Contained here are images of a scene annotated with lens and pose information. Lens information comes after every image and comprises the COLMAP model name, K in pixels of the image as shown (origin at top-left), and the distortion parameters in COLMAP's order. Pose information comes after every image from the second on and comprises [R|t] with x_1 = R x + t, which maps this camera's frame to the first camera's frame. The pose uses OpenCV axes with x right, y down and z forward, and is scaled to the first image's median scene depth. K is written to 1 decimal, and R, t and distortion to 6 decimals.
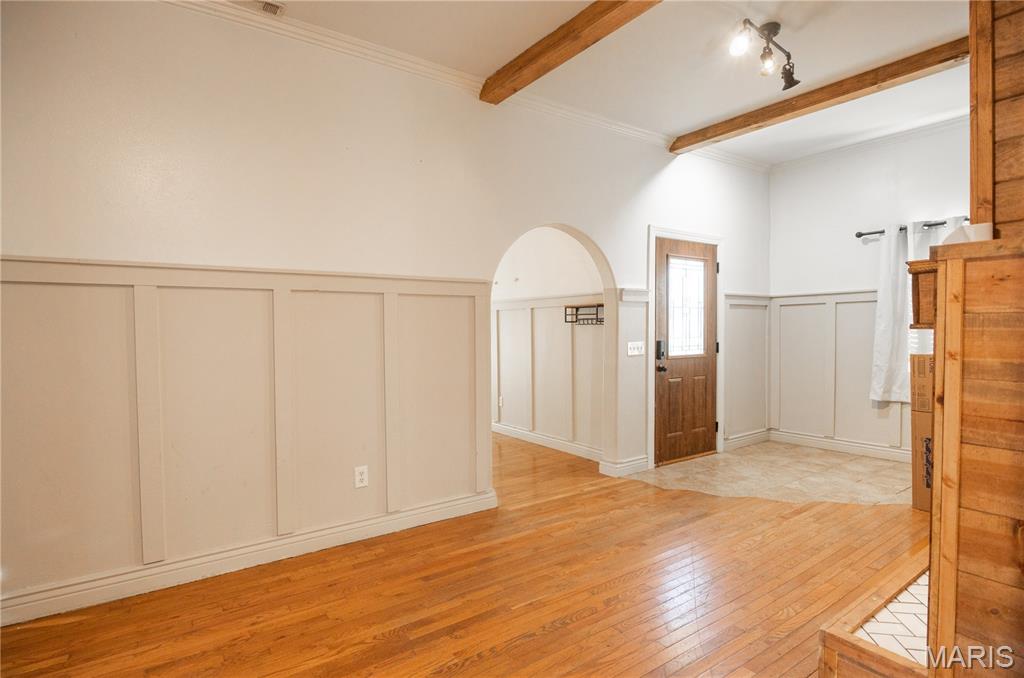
lens RADIAL K [[508.2, 0, 510.1], [0, 508.2, 344.7], [0, 0, 1]] dist [-0.022988, -0.001086]
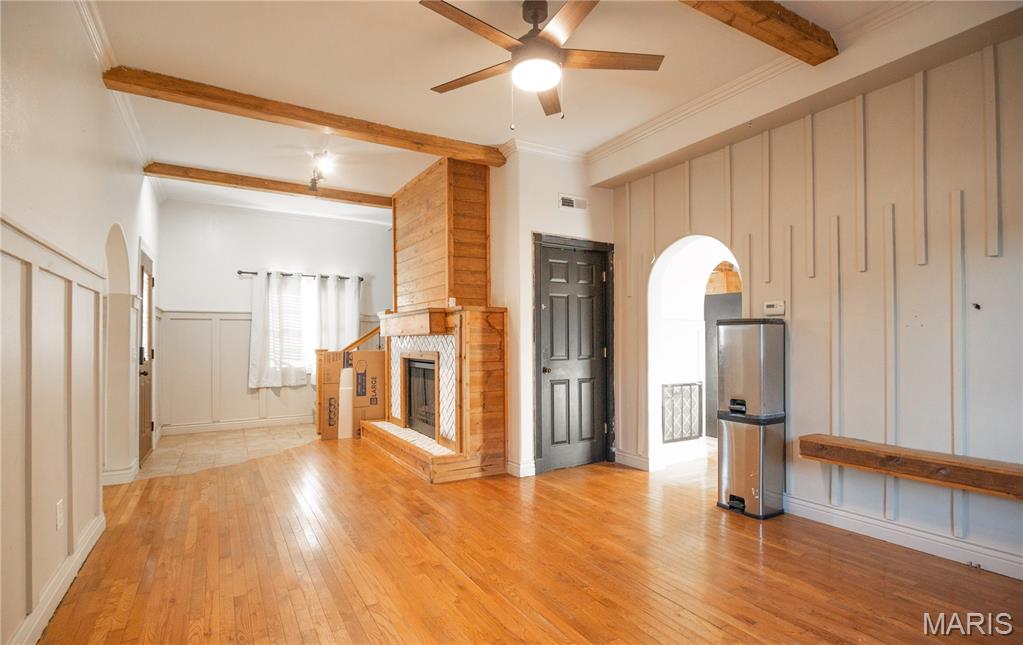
lens RADIAL K [[505.1, 0, 493.7], [0, 505.1, 340.2], [0, 0, 1]] dist [-0.005683, -0.000784]
pose [[0.089681, 0.012126, 0.995897, -0.742727], [0.032208, 0.999368, -0.015069, 0.019133], [-0.995450, 0.033427, 0.089233, 0.190841]]
